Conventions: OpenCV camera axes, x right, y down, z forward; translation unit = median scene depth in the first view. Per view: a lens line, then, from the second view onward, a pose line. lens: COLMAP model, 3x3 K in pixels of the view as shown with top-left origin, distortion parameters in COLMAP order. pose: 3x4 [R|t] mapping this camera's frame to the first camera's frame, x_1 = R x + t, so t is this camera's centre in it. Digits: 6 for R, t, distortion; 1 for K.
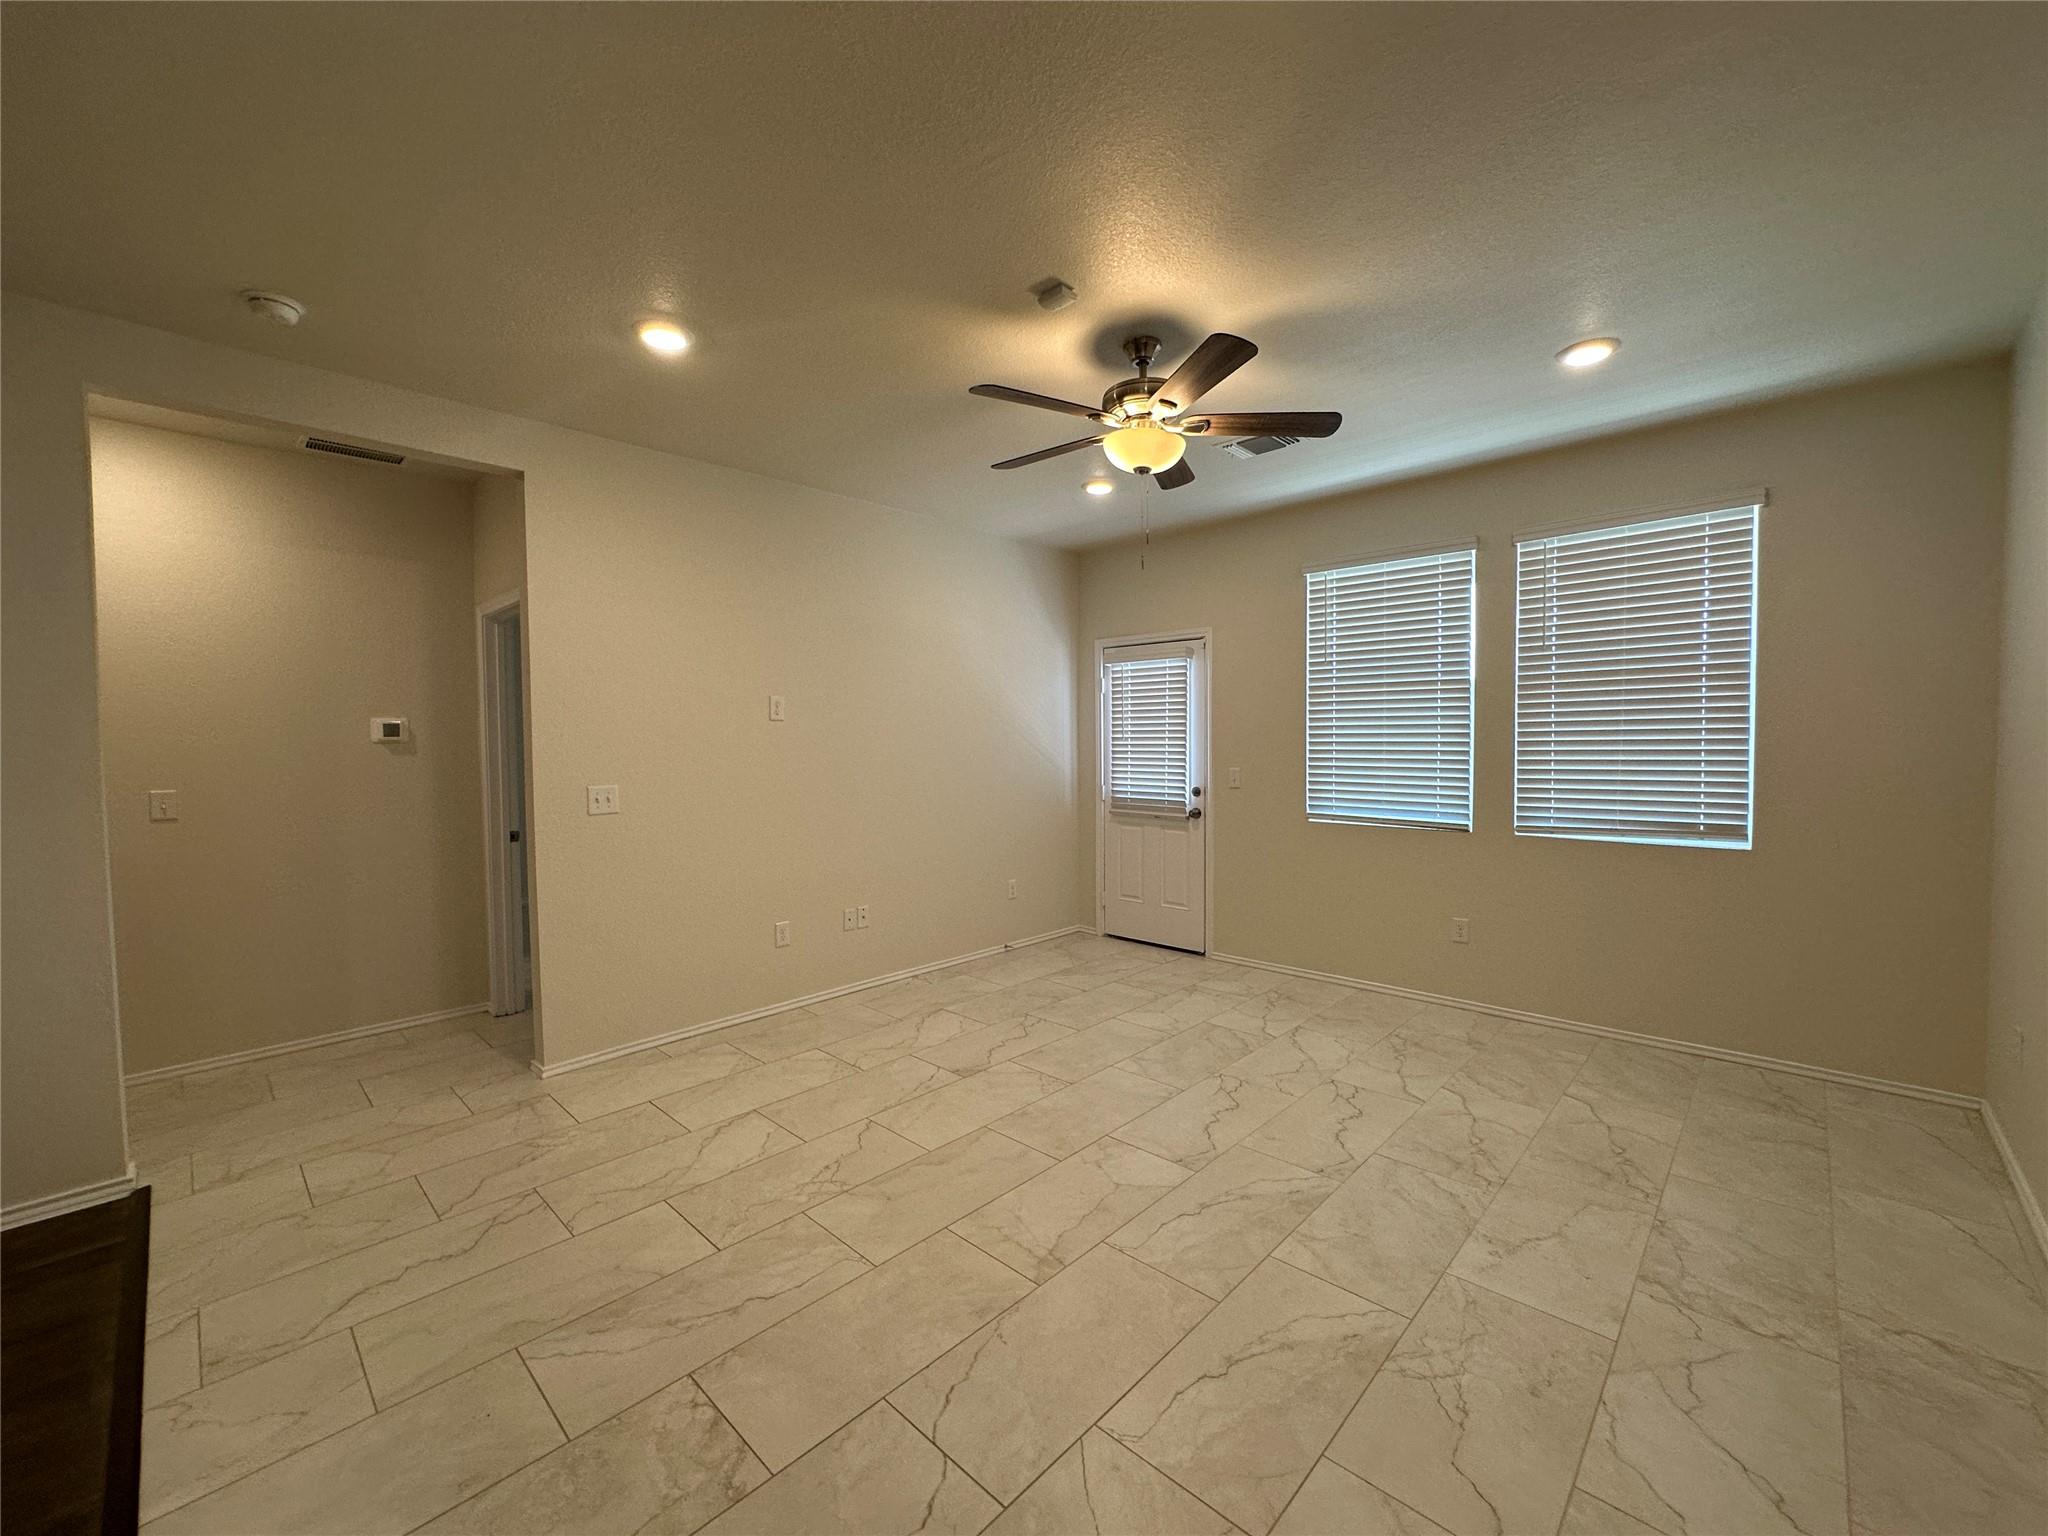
lens RADIAL K [[818.5, 0, 1022.7], [0, 818.5, 765.4], [0, 0, 1]] dist [-0.003237, 0.000405]
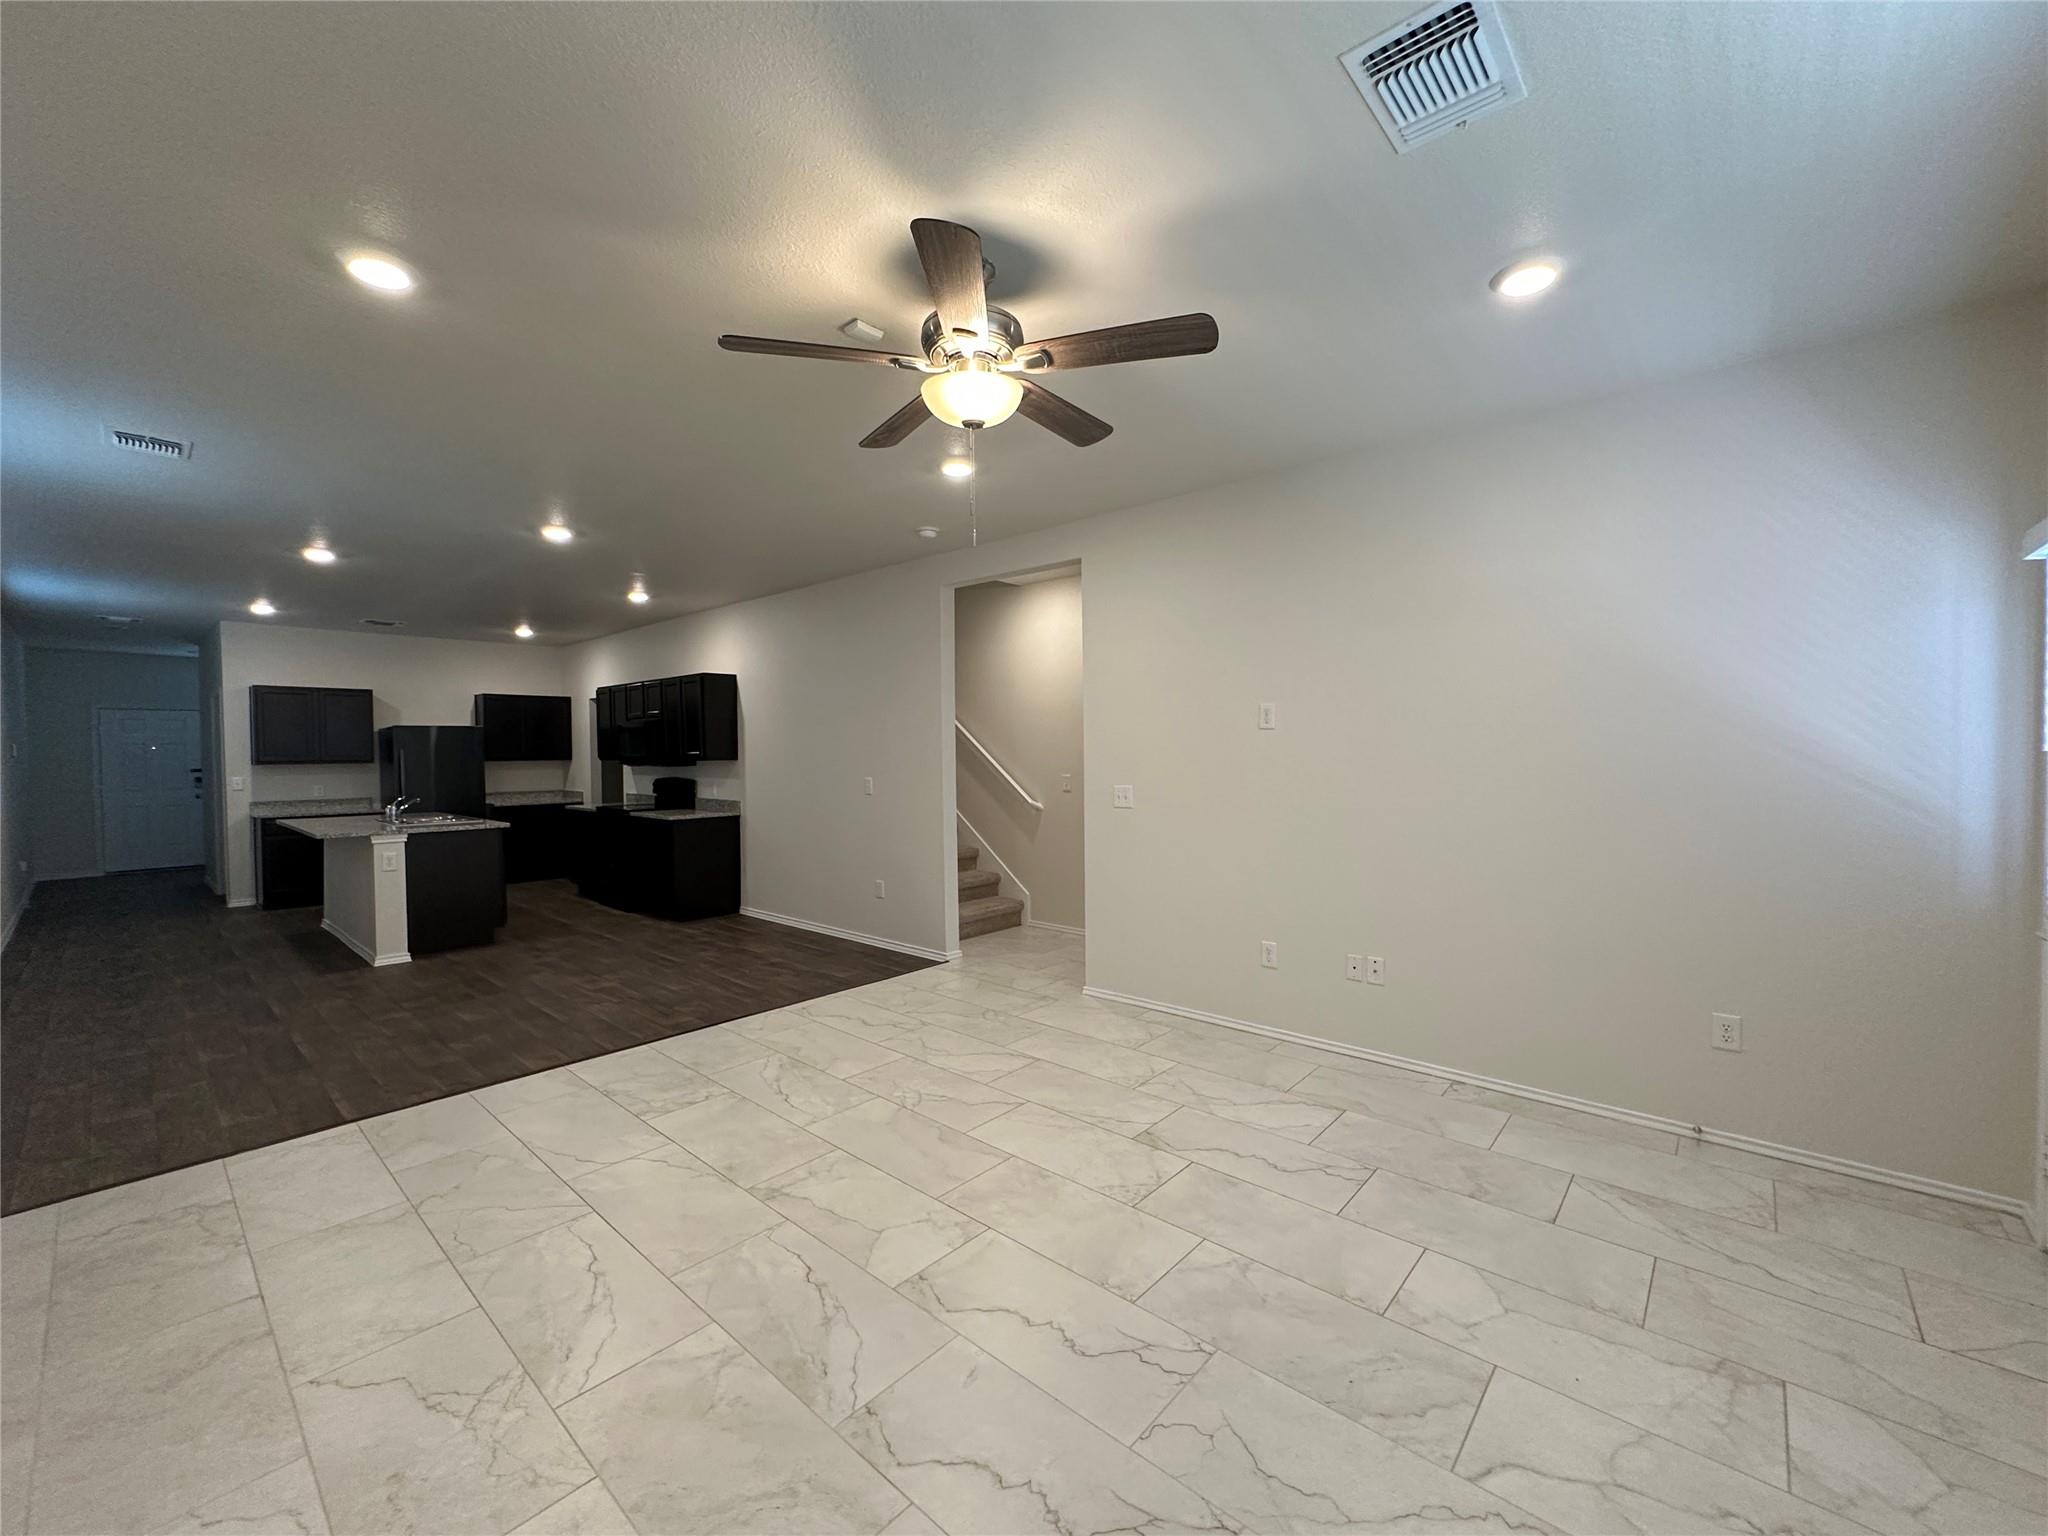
lens RADIAL K [[822.5, 0, 1026.8], [0, 822.5, 762.8], [0, 0, 1]] dist [-0.001545, 0.000341]
pose [[0.035981, 0.024347, -0.999056, 0.765902], [-0.021495, 0.999491, 0.023584, -0.037931], [0.999121, 0.020626, 0.036486, 0.815601]]
